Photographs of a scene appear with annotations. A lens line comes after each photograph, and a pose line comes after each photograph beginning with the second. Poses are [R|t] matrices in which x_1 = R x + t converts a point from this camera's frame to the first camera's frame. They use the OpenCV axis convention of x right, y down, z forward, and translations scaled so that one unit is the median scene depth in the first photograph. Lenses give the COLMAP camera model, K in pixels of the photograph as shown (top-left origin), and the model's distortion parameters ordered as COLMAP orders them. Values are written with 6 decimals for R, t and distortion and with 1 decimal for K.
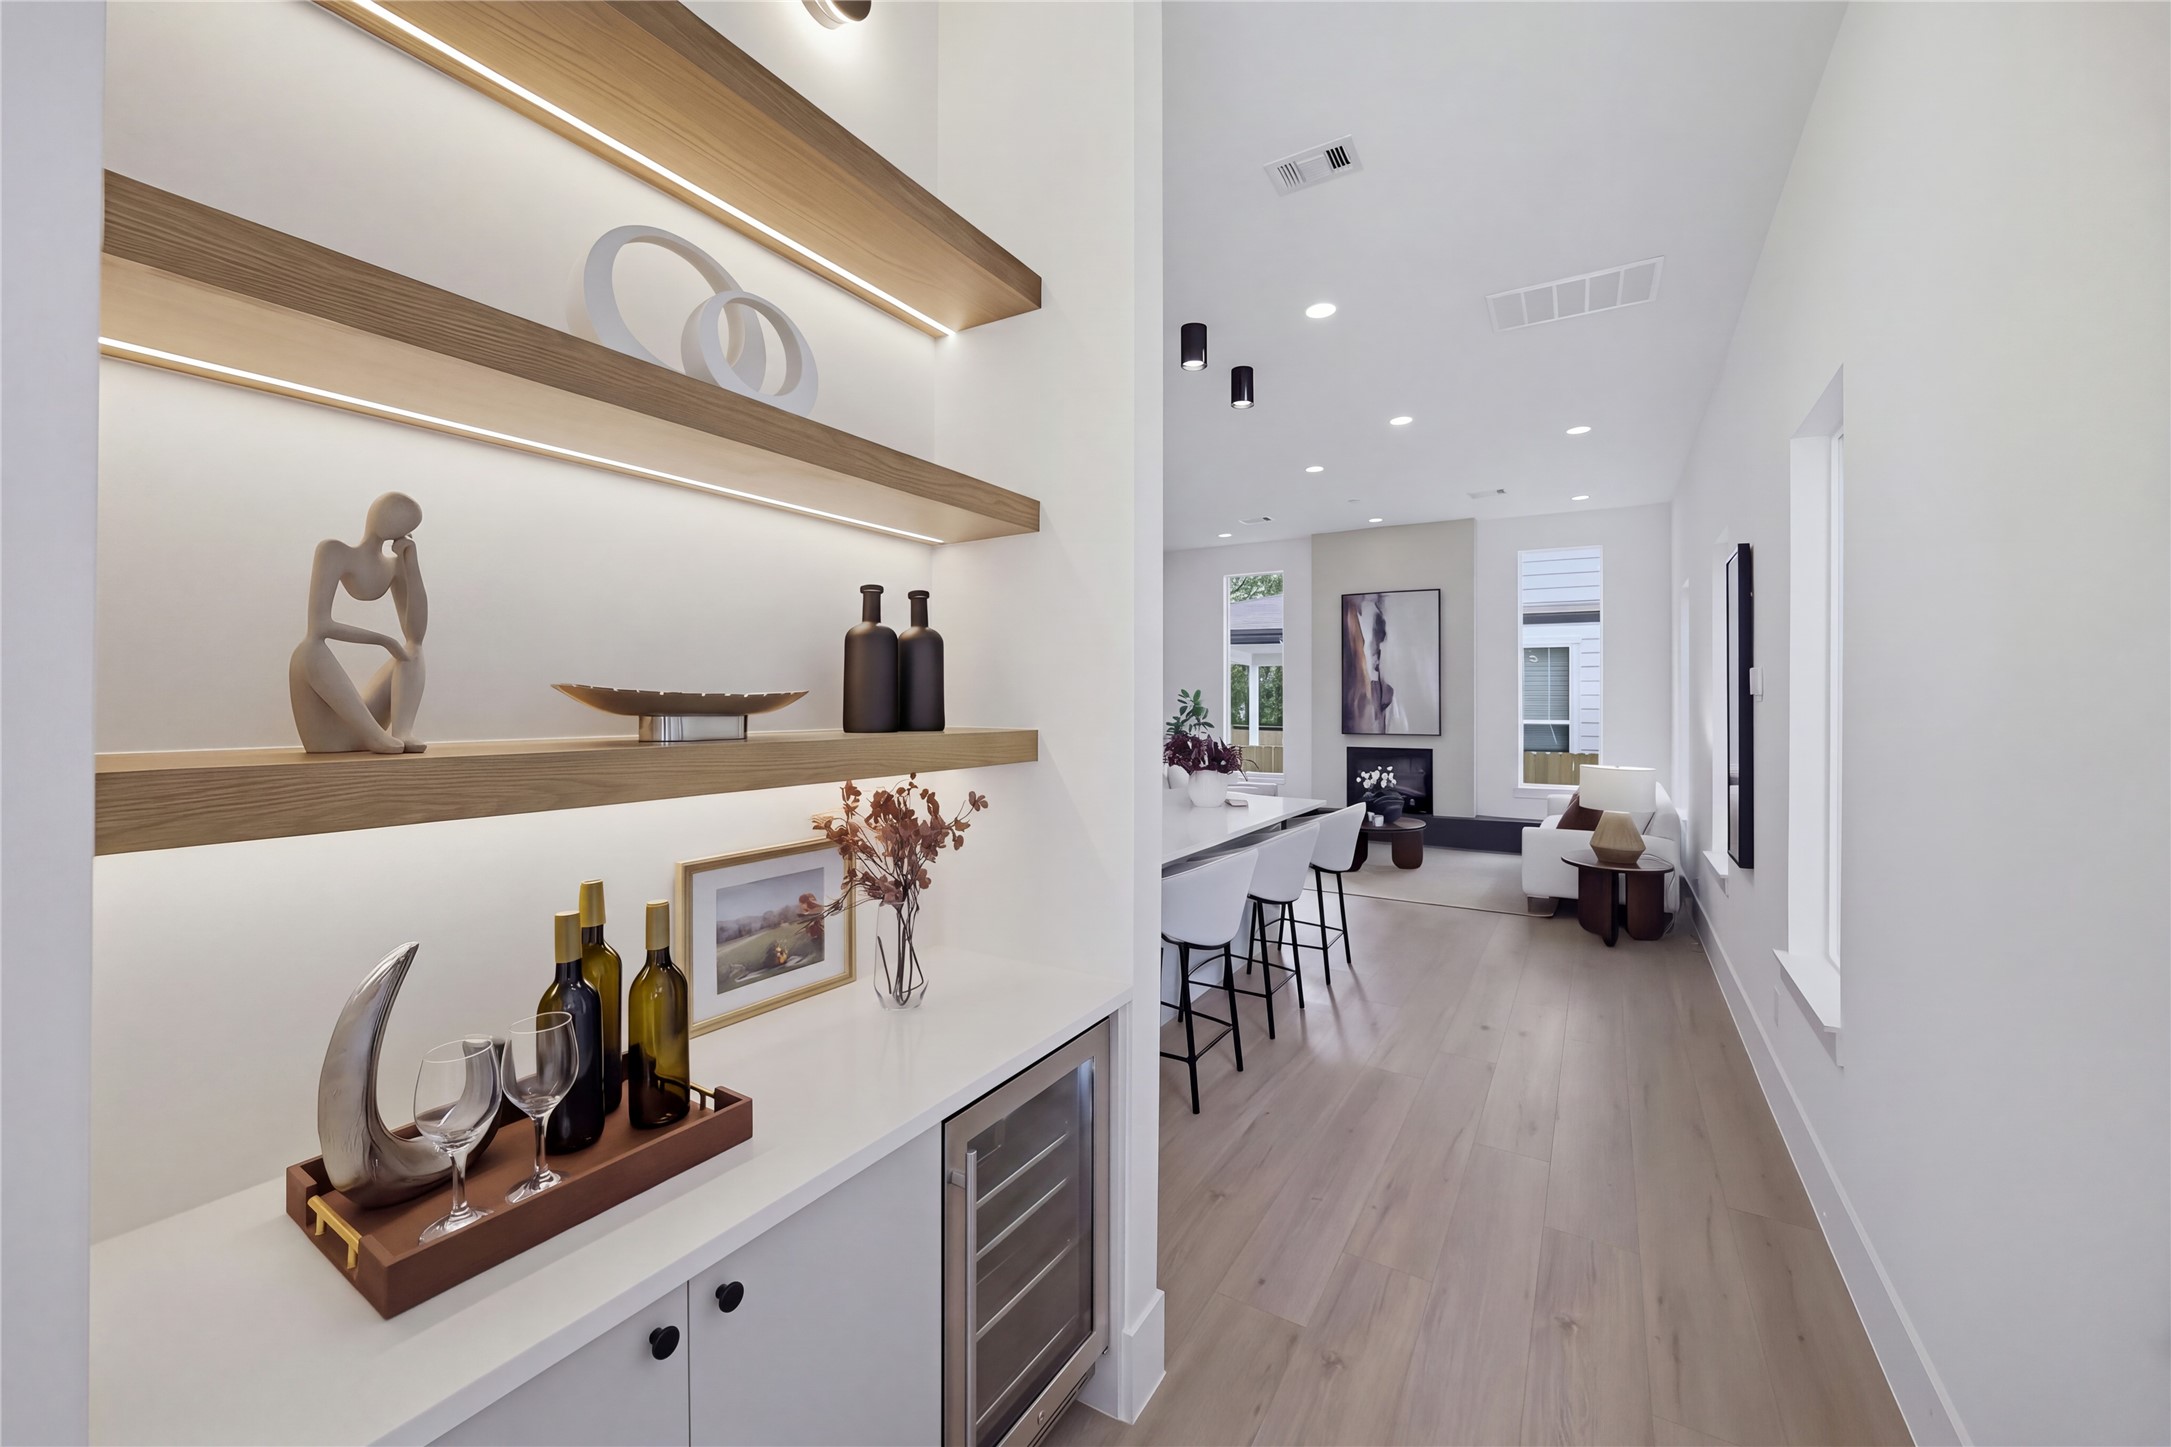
lens RADIAL K [[836.1, 0, 1082.1], [0, 836.1, 710.6], [0, 0, 1]] dist [-0.023984, 0.012303]
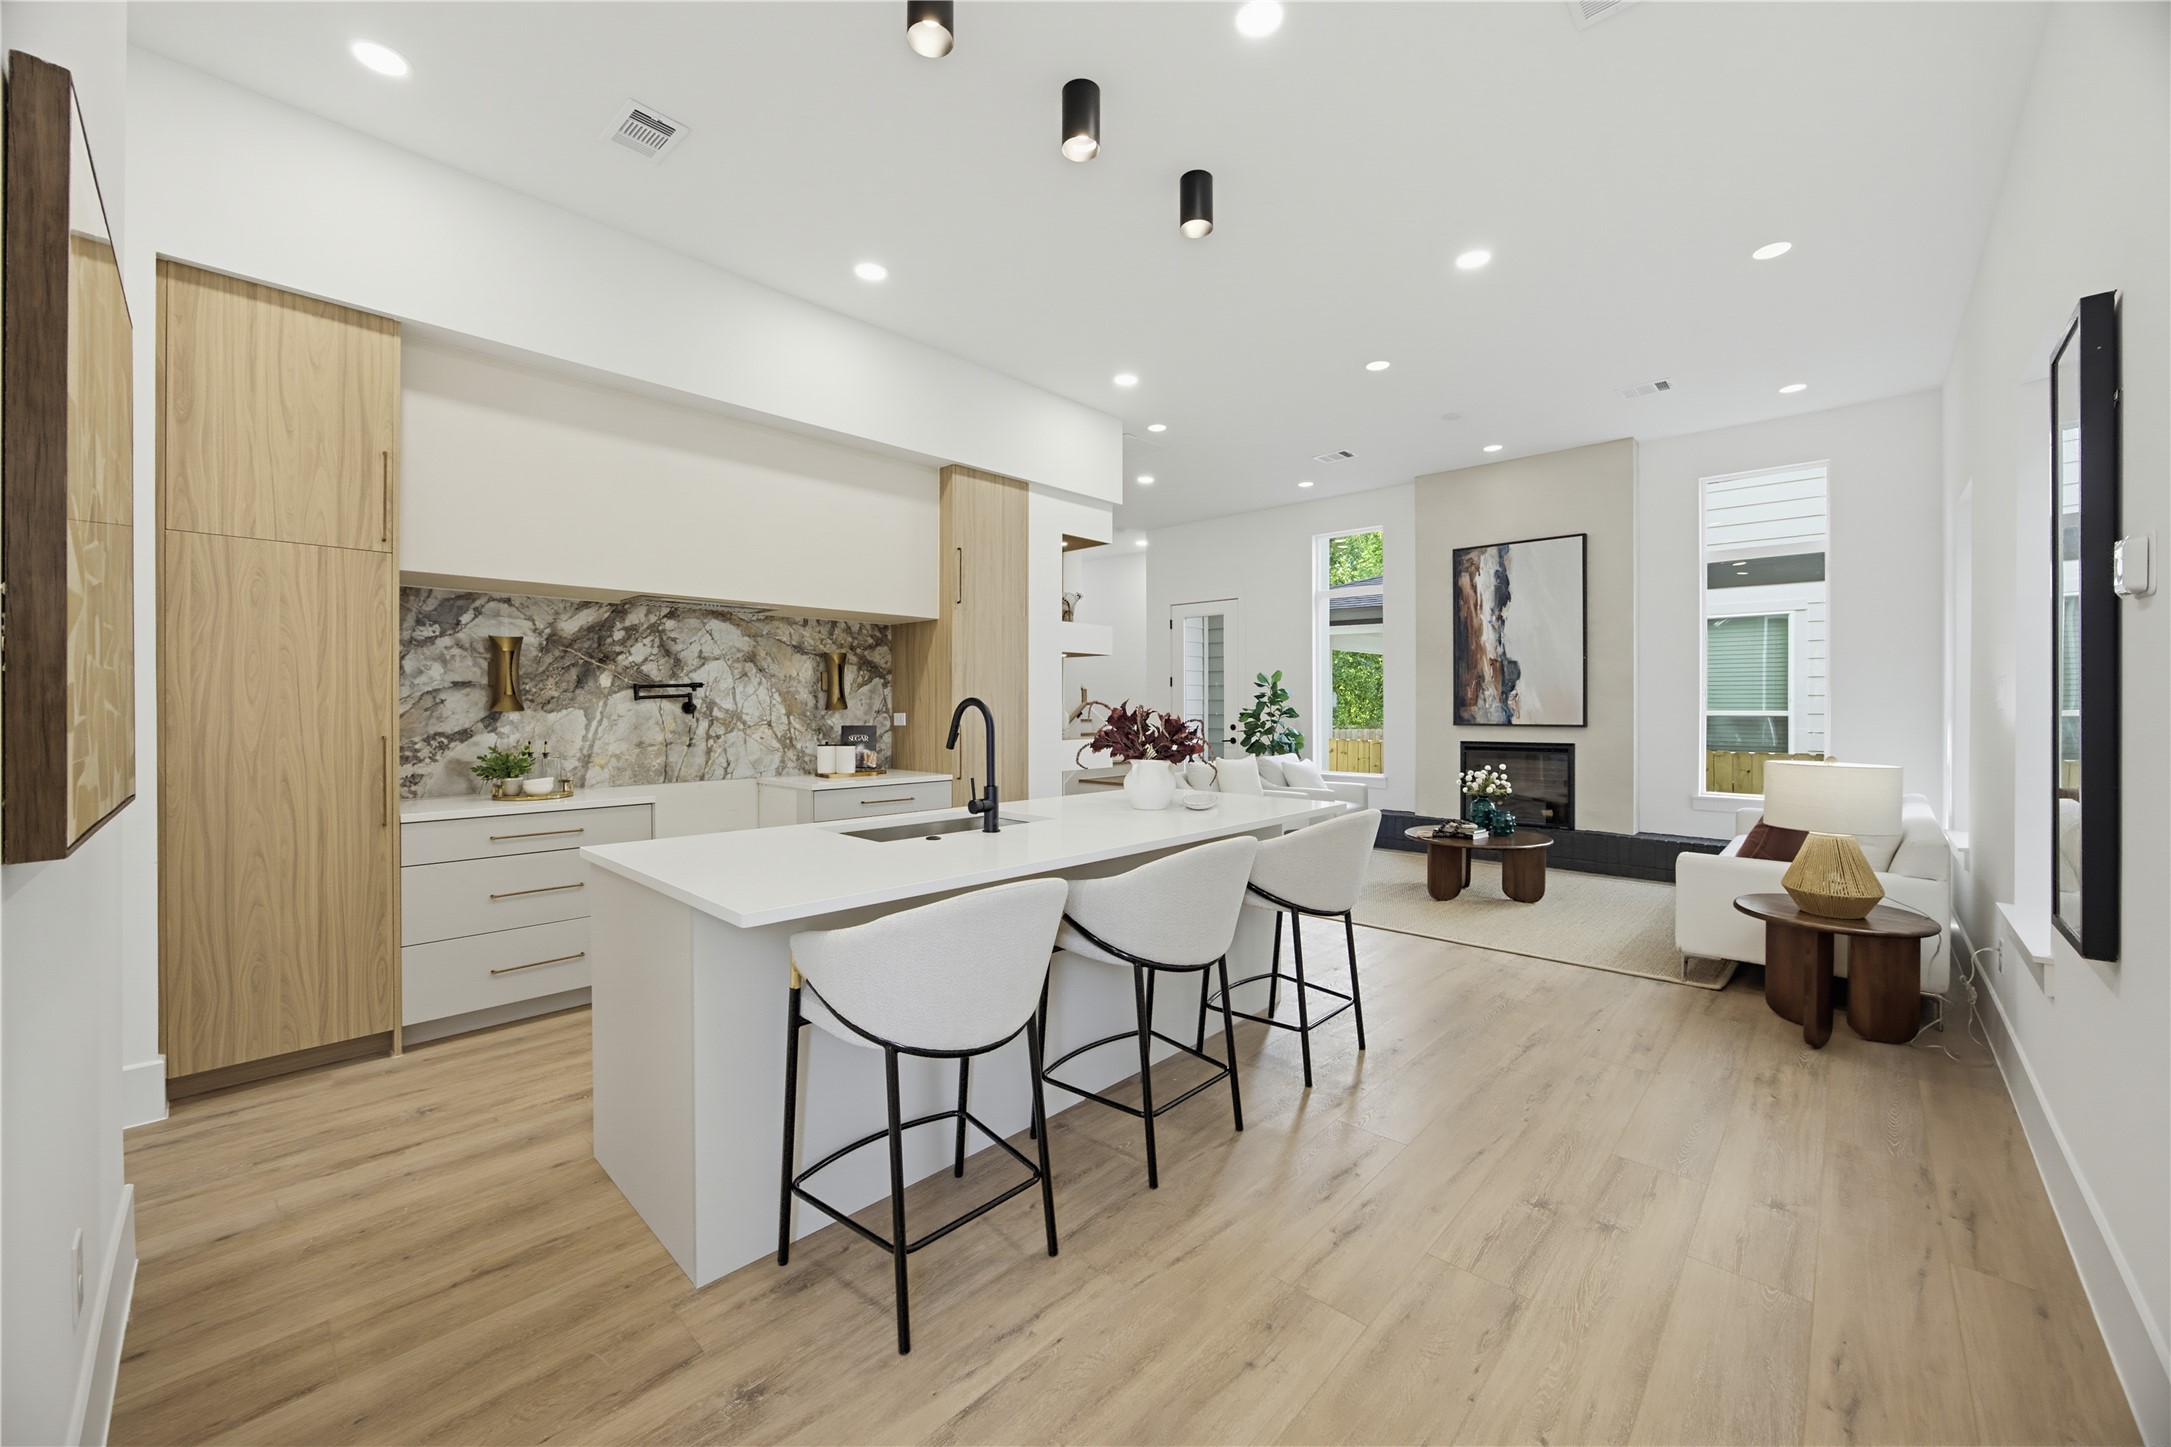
lens RADIAL K [[836.1, 0, 1082.1], [0, 836.1, 710.6], [0, 0, 1]] dist [-0.023984, 0.012303]
pose [[0.981043, 0.001140, -0.193788, 0.150608], [-0.001657, 0.999995, -0.002505, 0.022114], [0.193784, 0.002779, 0.981040, 0.196894]]
